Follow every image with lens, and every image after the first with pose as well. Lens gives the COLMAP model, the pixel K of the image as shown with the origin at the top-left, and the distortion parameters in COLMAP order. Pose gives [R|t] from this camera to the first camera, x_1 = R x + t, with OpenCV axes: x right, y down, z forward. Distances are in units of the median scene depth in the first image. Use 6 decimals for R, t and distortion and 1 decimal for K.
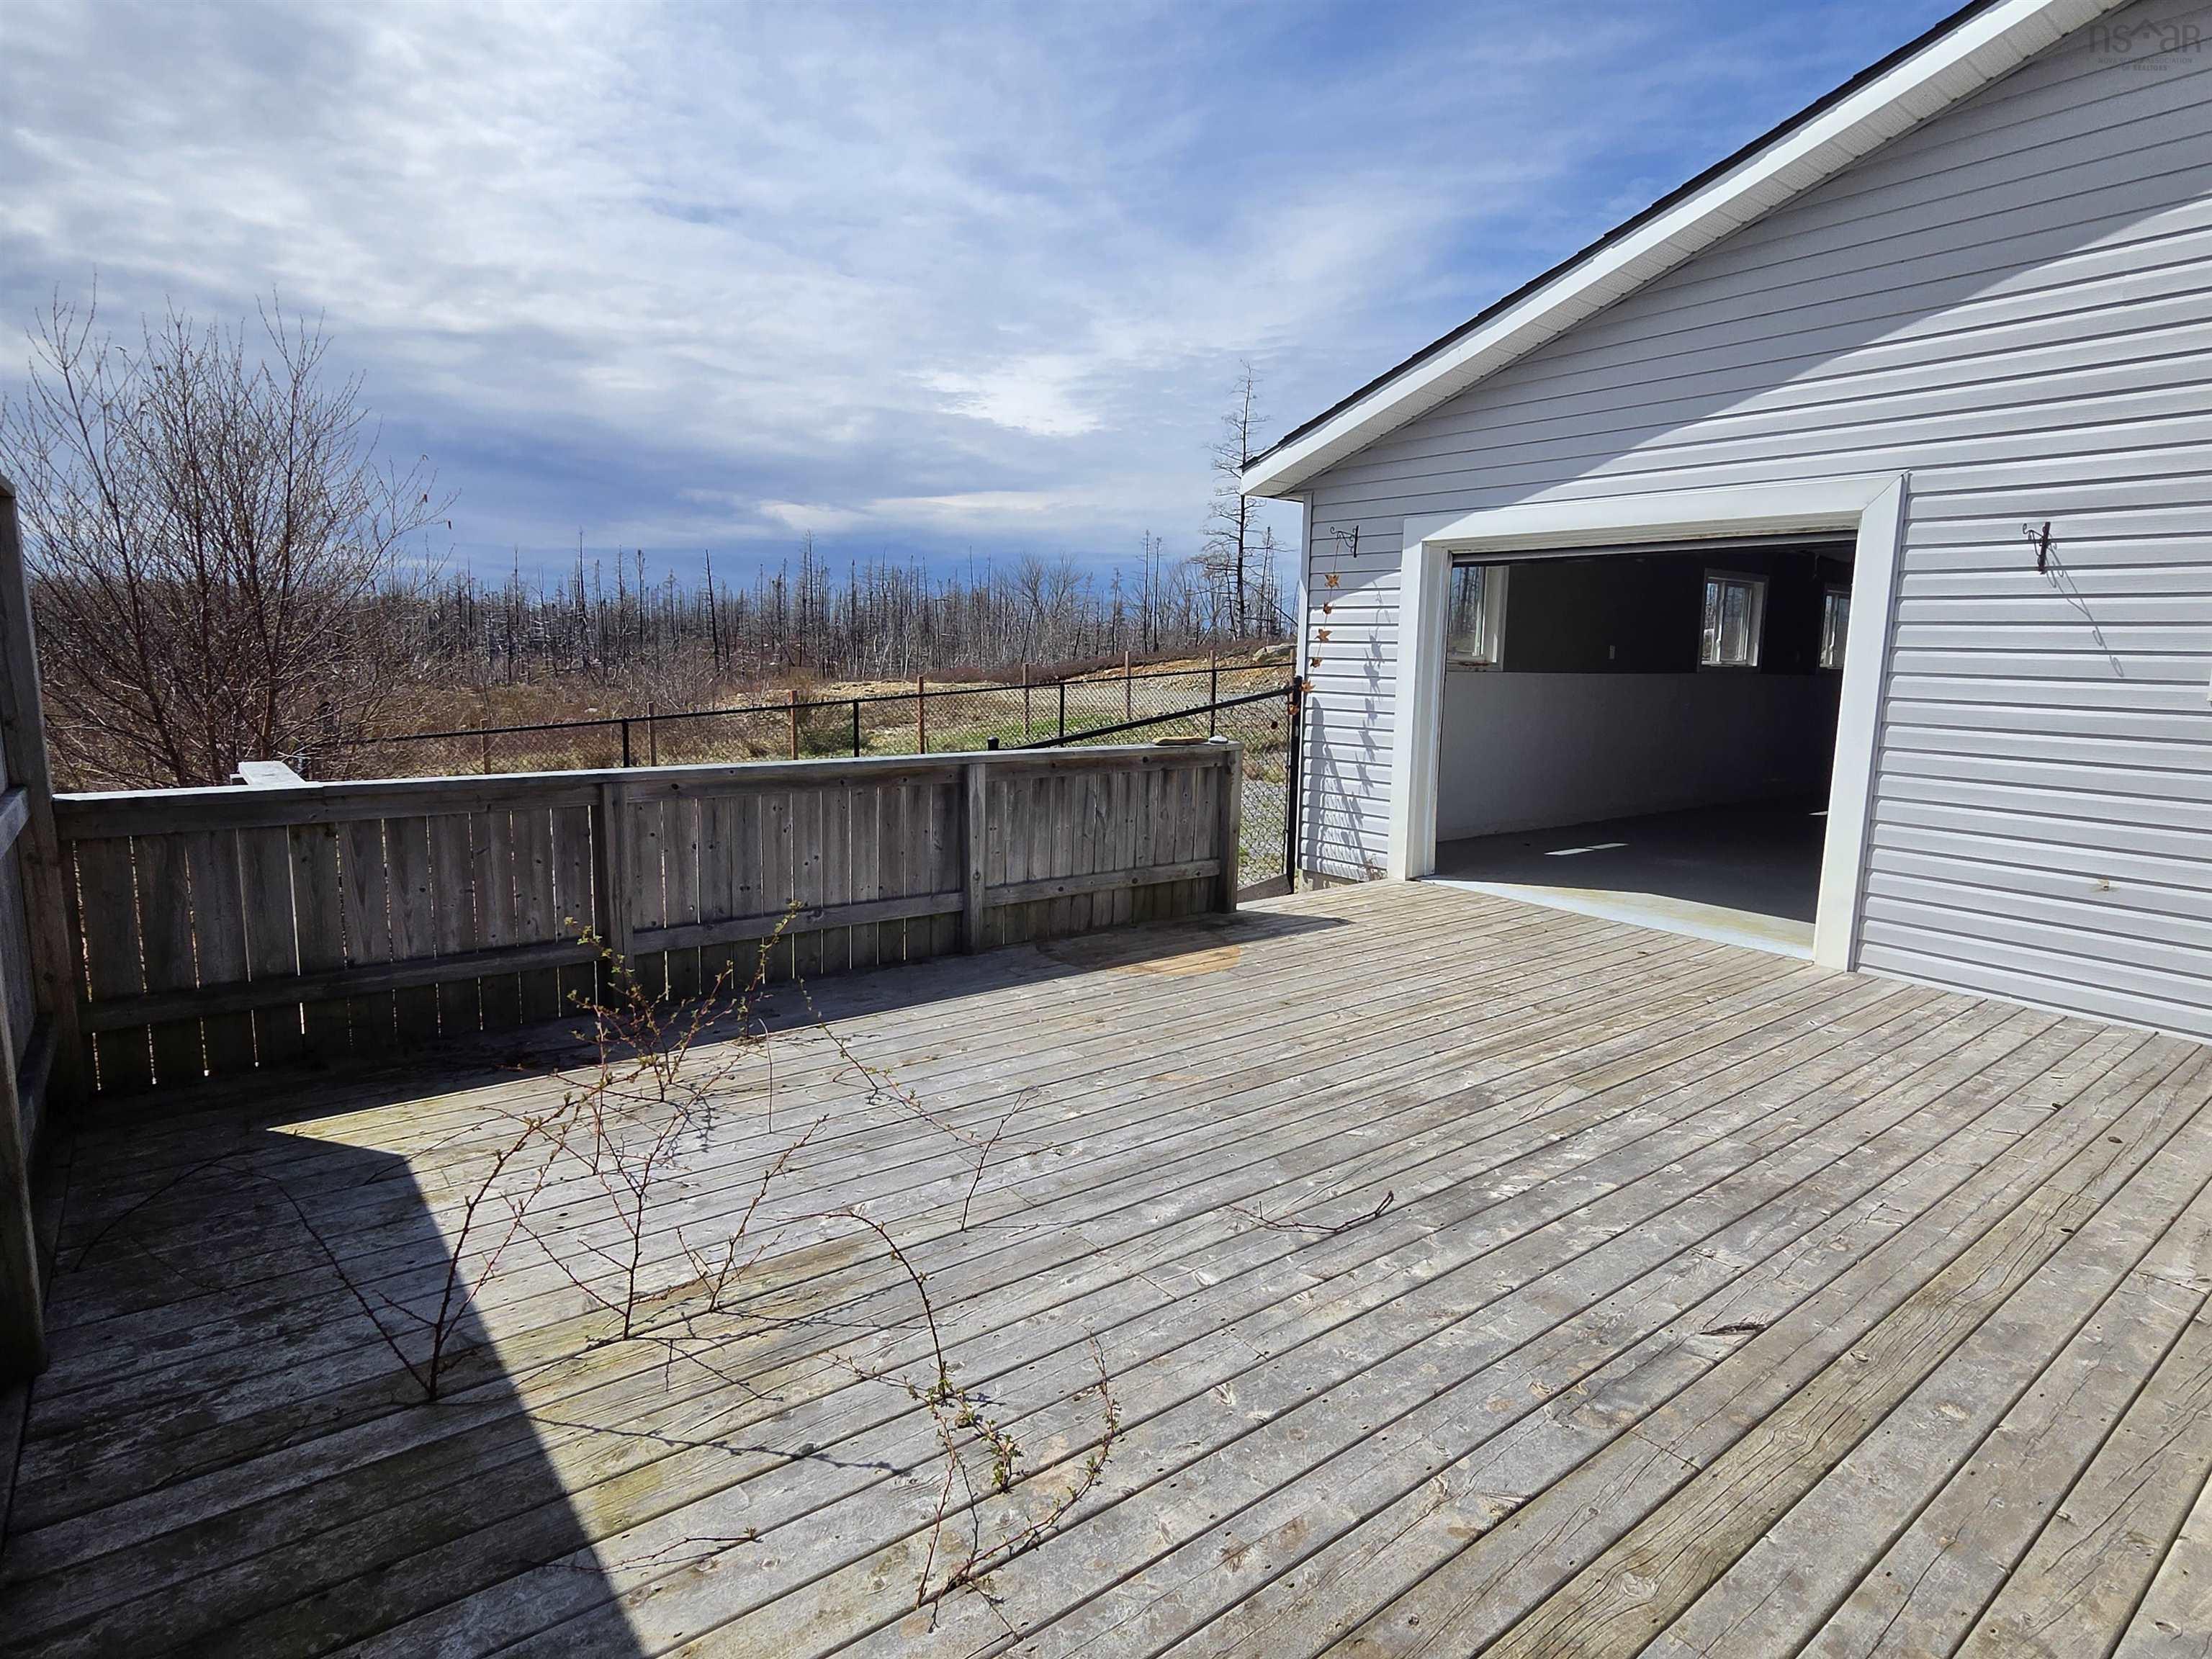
lens RADIAL K [[1204.0, 0, 1102.9], [0, 1204.0, 839.6], [0, 0, 1]] dist [-0.001992, 0.002999]
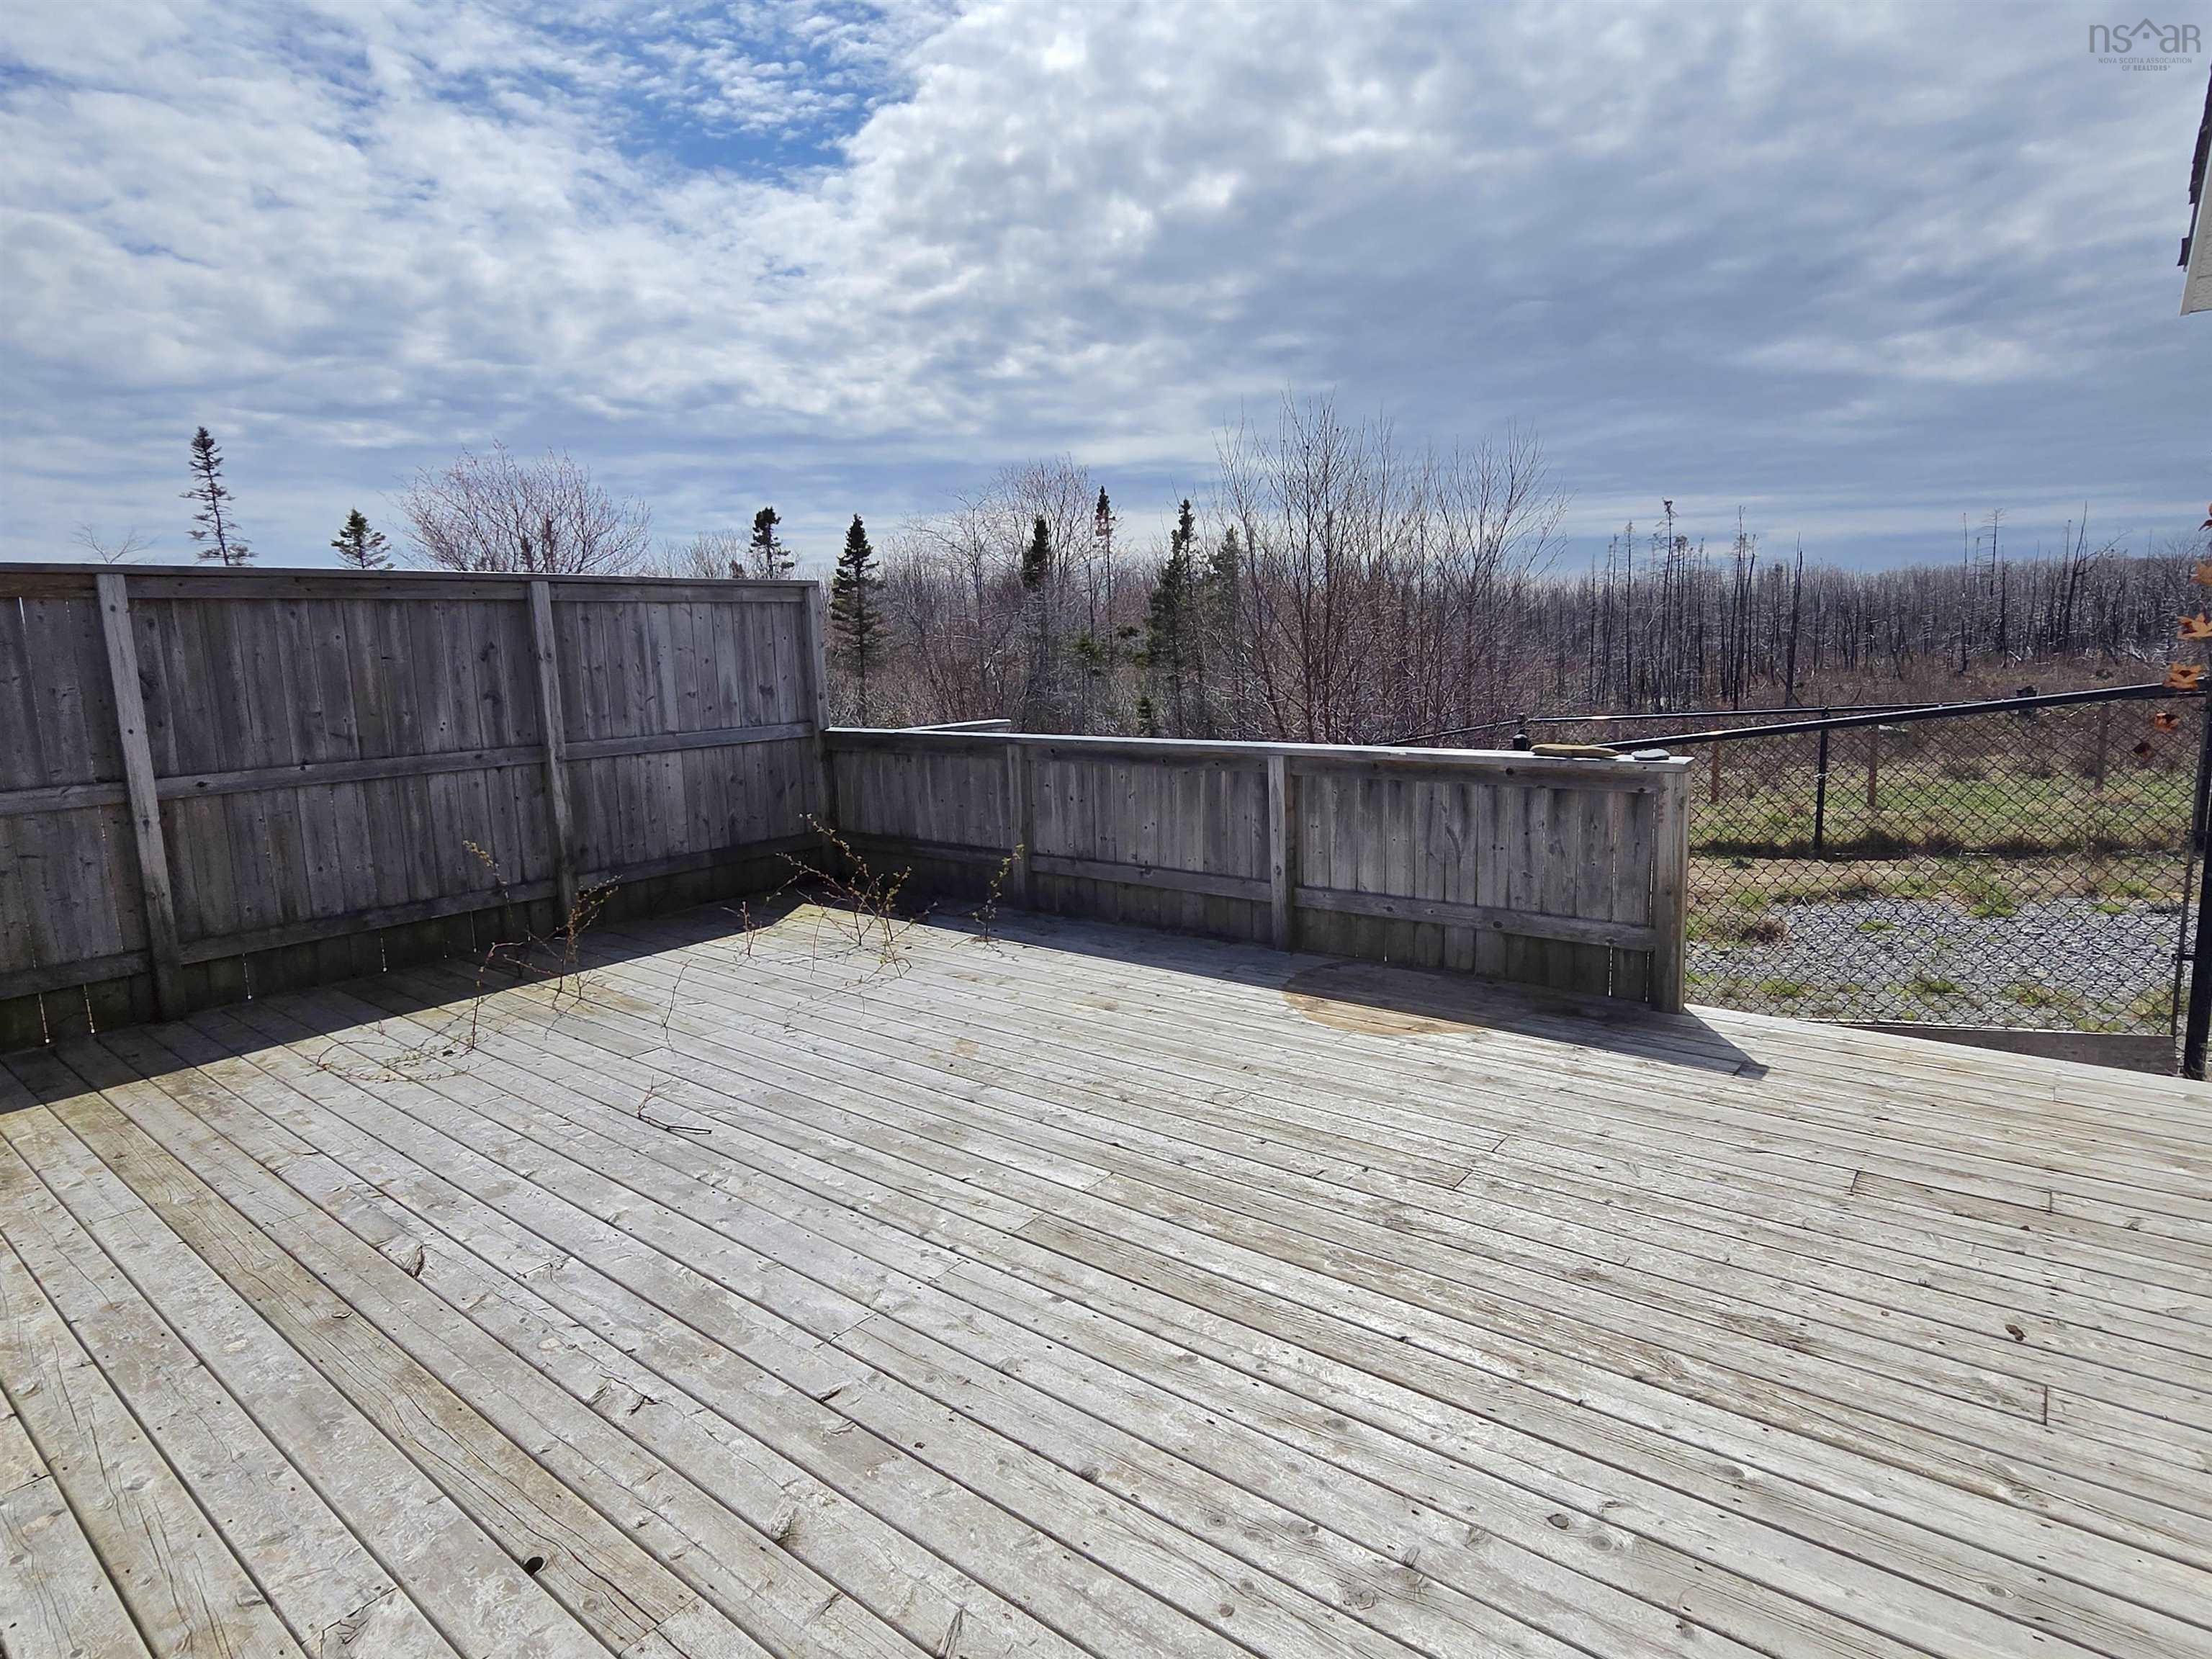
lens RADIAL K [[1204.0, 0, 1104.0], [0, 1204.0, 822.1], [0, 0, 1]] dist [-0.001992, 0.002999]
pose [[0.222466, 0.121138, -0.967386, 0.876130], [-0.119517, 0.988155, 0.096254, -0.093337], [0.967587, 0.094206, 0.234309, 0.677887]]
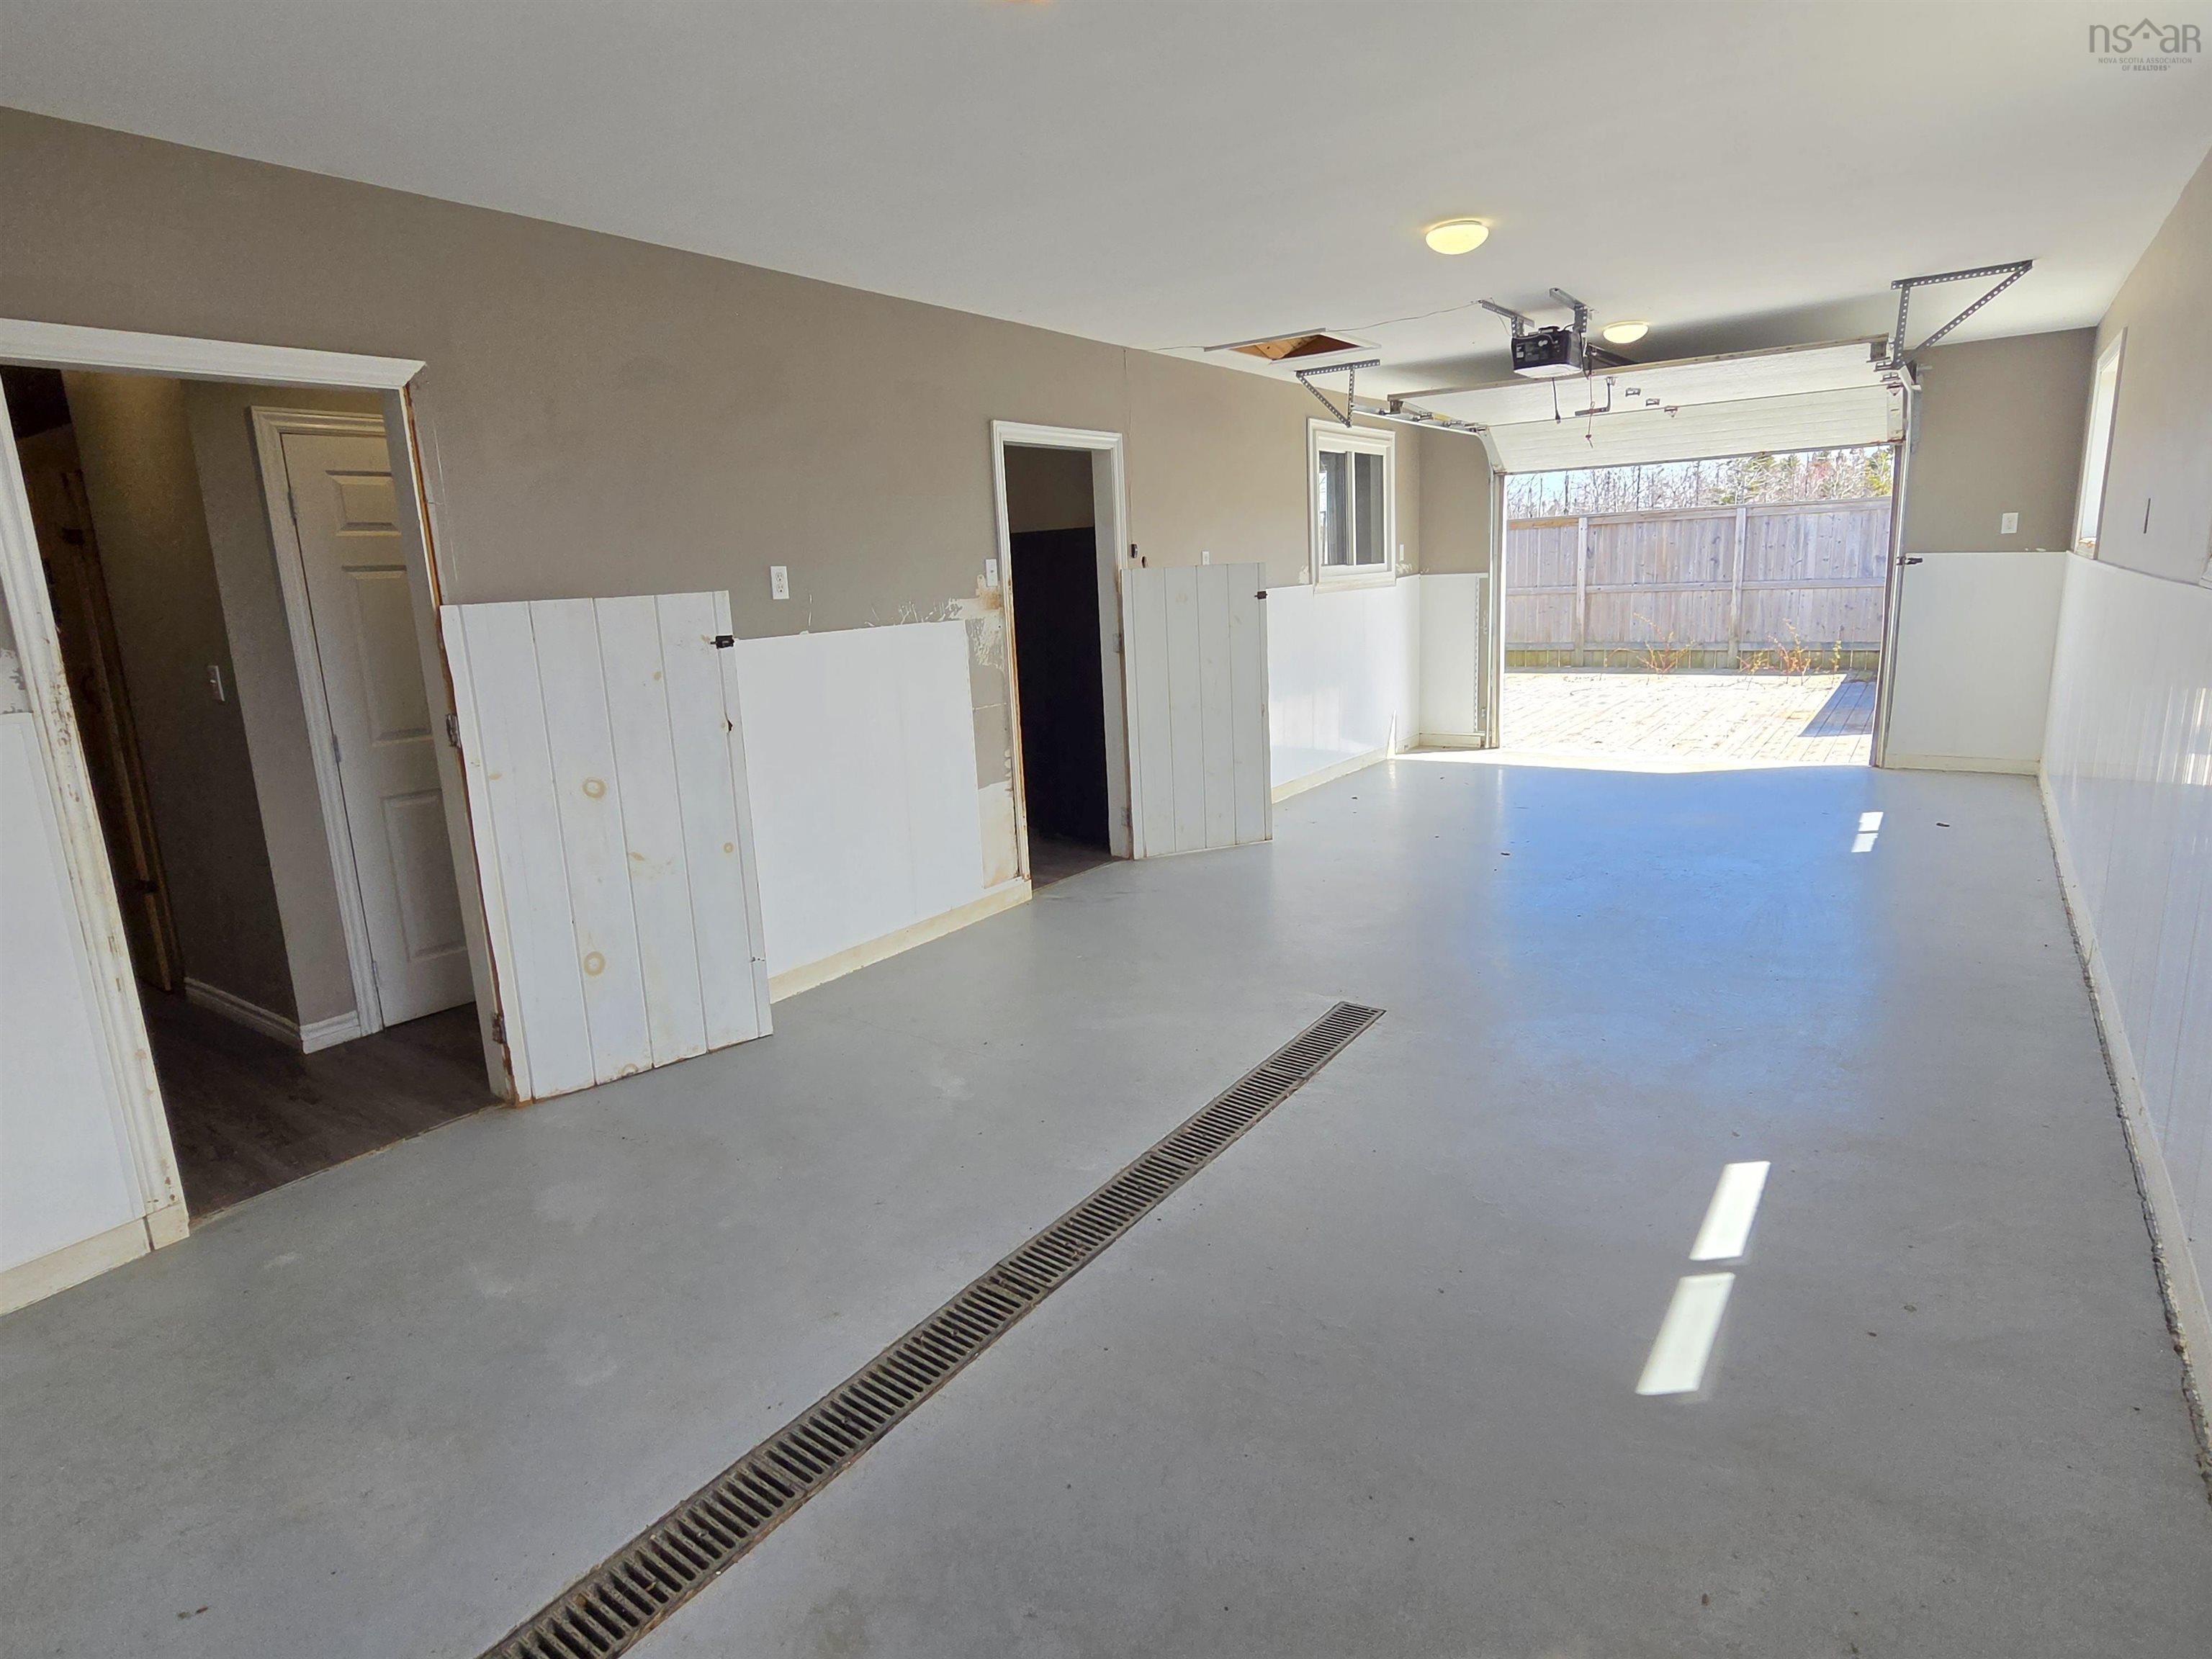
lens RADIAL K [[1204.0, 0, 1093.1], [0, 1204.0, 827.2], [0, 0, 1]] dist [-0.001992, 0.002999]
pose [[-0.958168, 0.078468, -0.275241, 1.726730], [-0.021950, 0.938704, 0.344024, -0.362275], [0.285365, 0.335674, -0.897714, 2.576068]]
